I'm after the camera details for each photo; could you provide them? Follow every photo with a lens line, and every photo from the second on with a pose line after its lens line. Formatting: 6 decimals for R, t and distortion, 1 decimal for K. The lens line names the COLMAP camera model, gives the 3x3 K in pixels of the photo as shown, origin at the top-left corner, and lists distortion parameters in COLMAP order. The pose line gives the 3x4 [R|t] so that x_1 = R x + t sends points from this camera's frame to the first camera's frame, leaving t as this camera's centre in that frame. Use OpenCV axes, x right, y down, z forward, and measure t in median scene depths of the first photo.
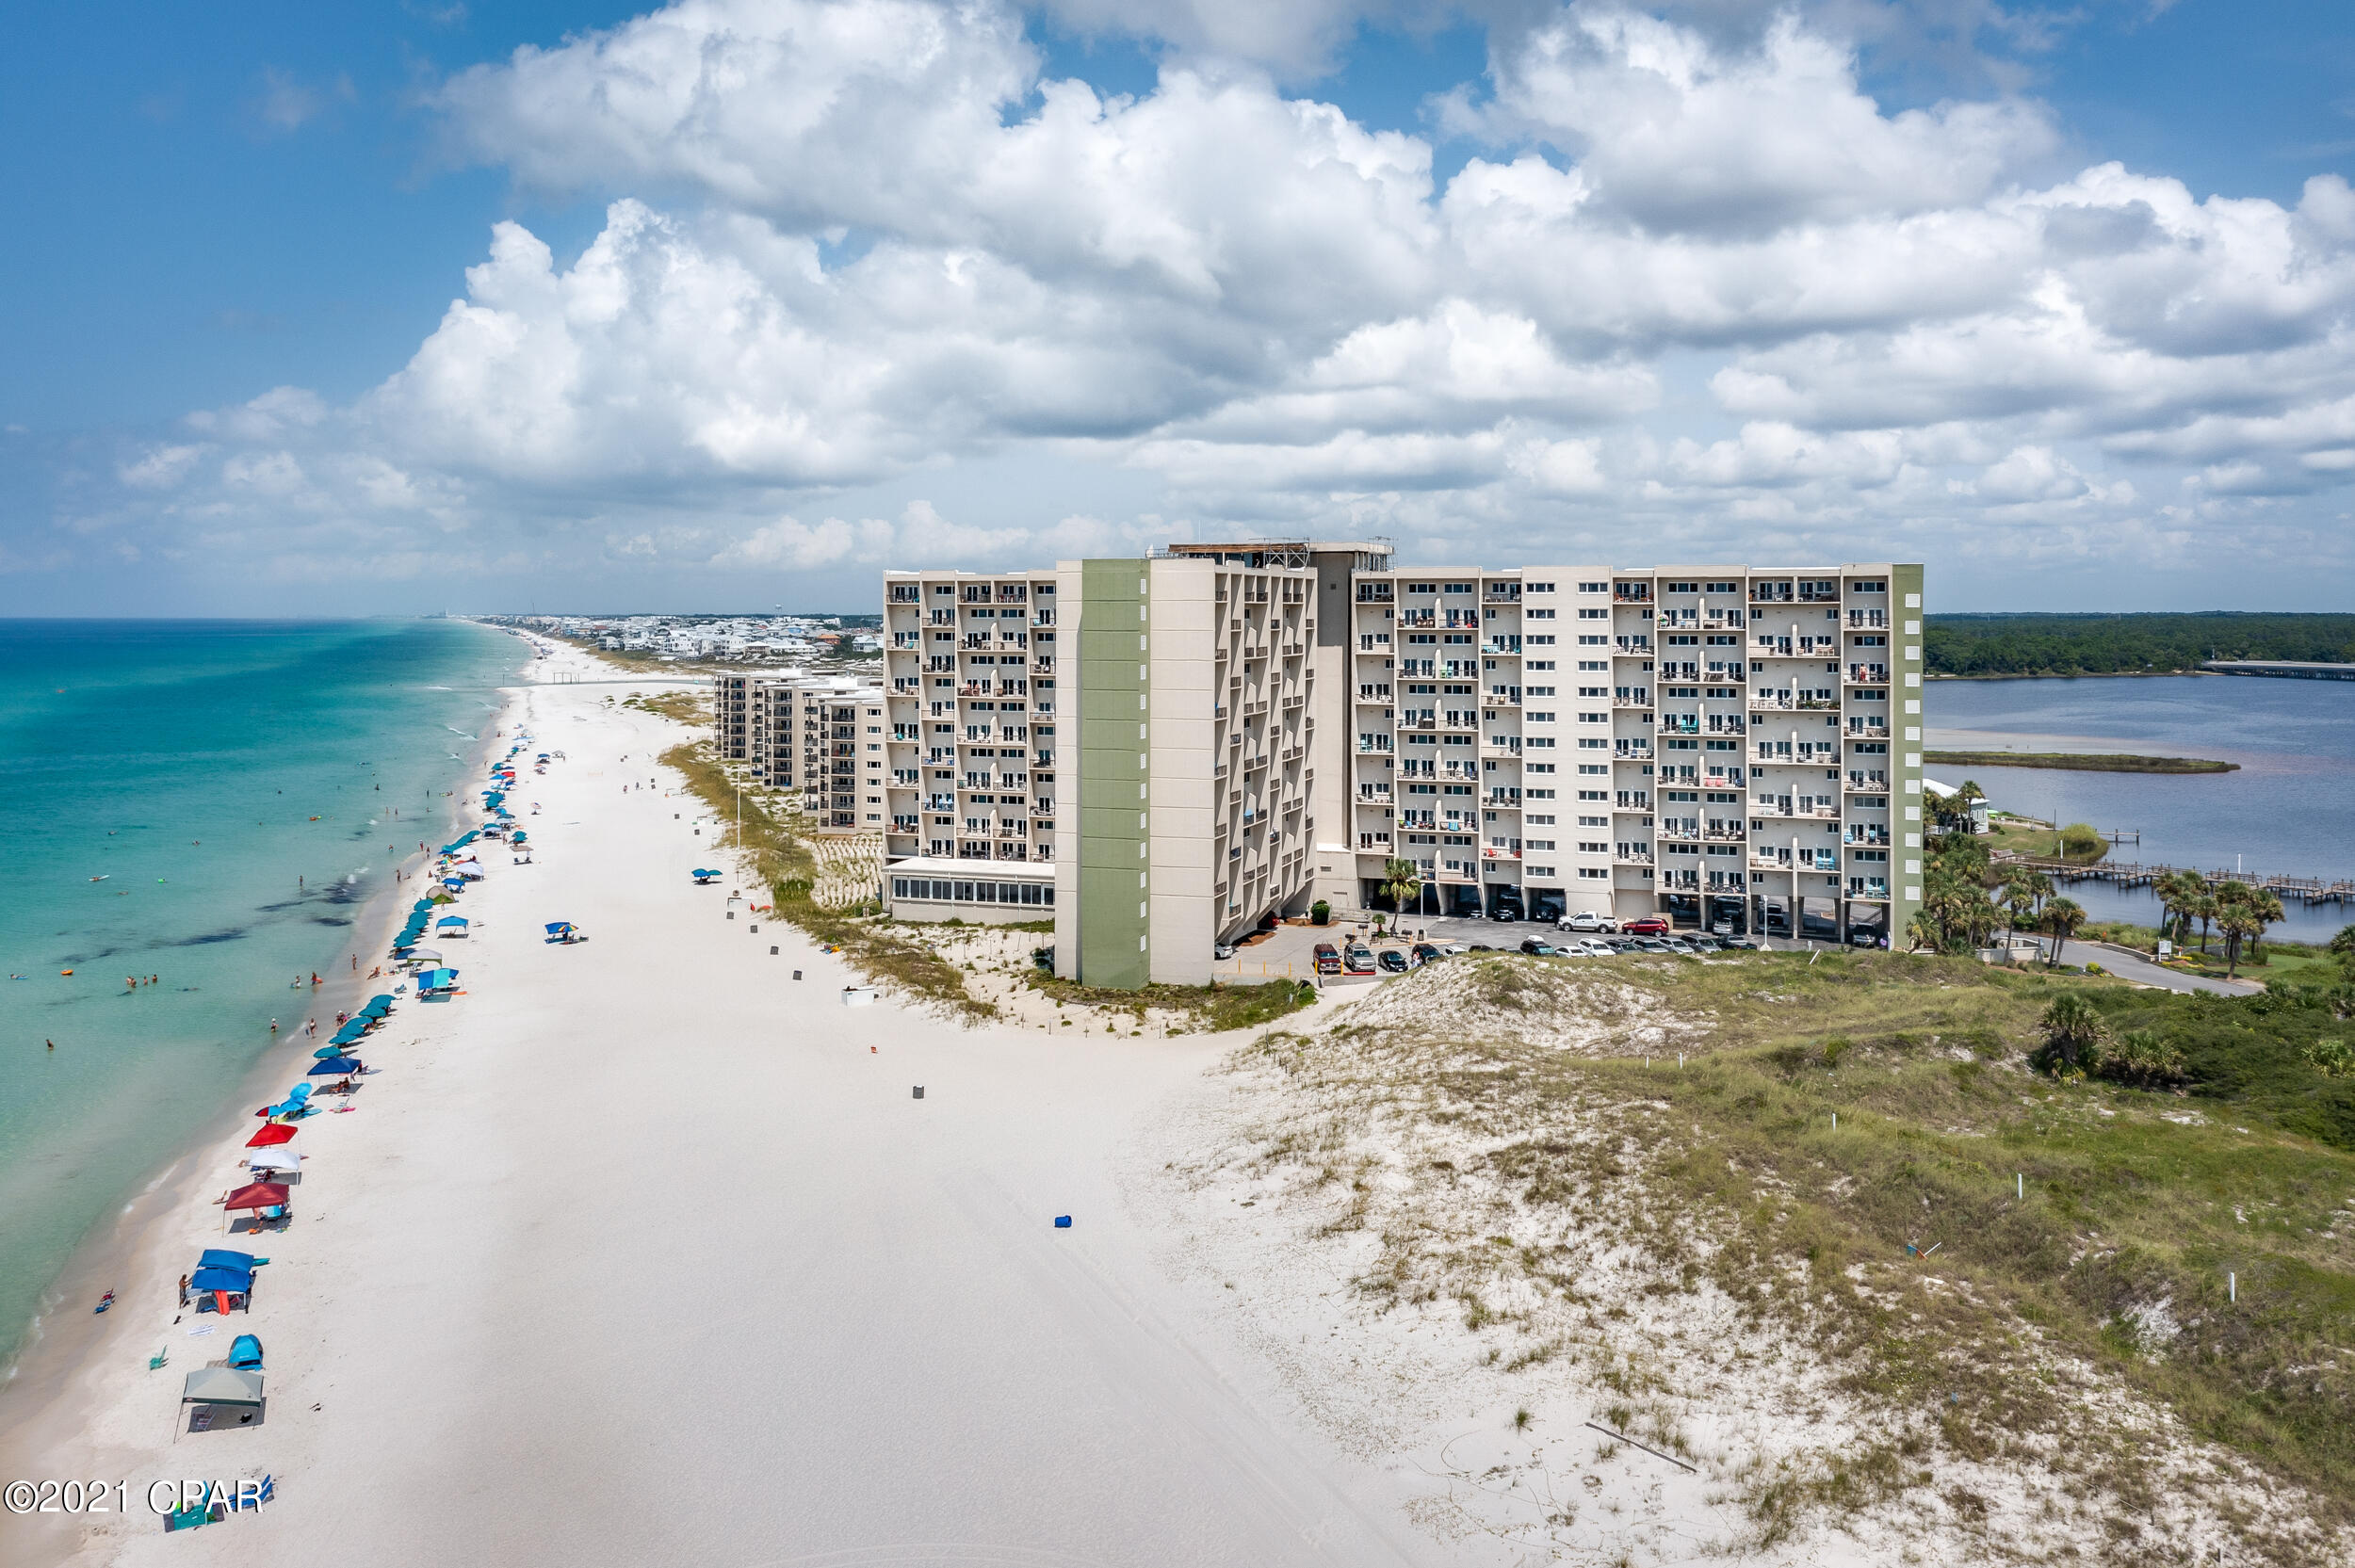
lens RADIAL K [[1931.0, 0, 1170.0], [0, 1931.0, 619.4], [0, 0, 1]] dist [0.002748, -0.001378]
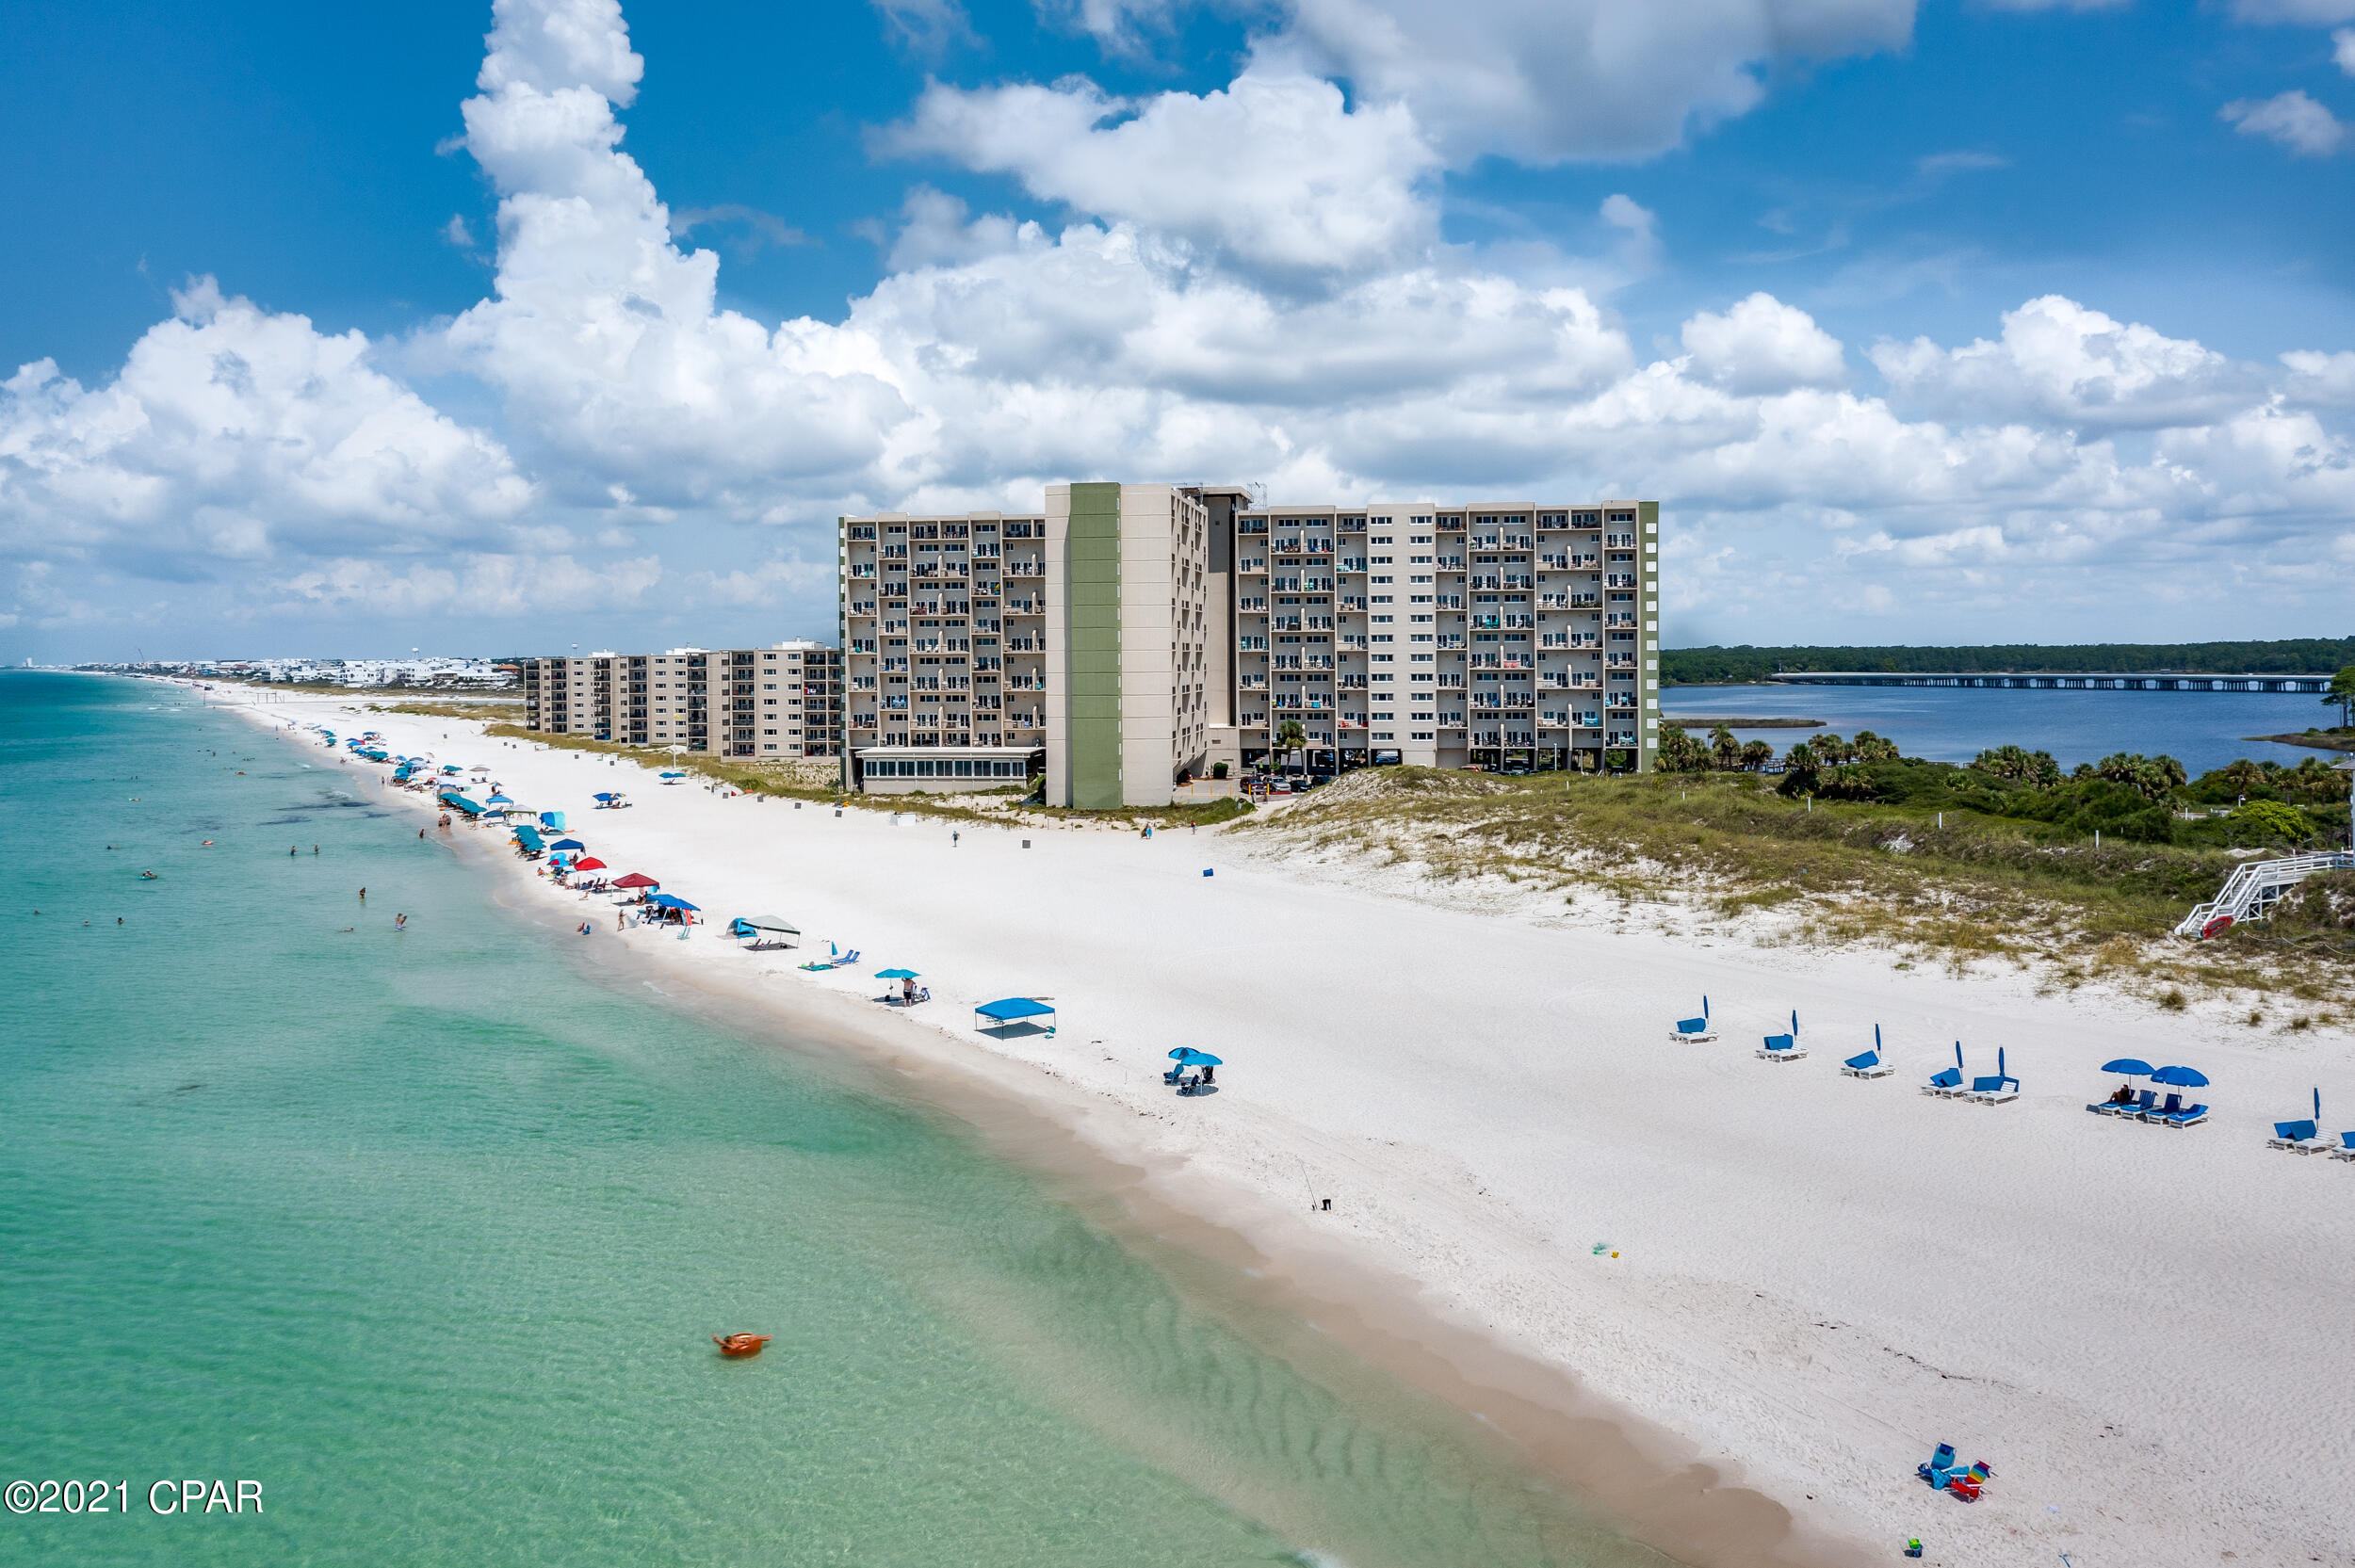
lens RADIAL K [[1884.8, 0, 1156.1], [0, 1884.8, 689.5], [0, 0, 1]] dist [0.005144, -0.001414]
pose [[0.983124, -0.010556, 0.182638, -0.196253], [0.008099, 0.999866, 0.014194, 0.079915], [-0.182764, -0.012475, 0.983078, -0.236712]]
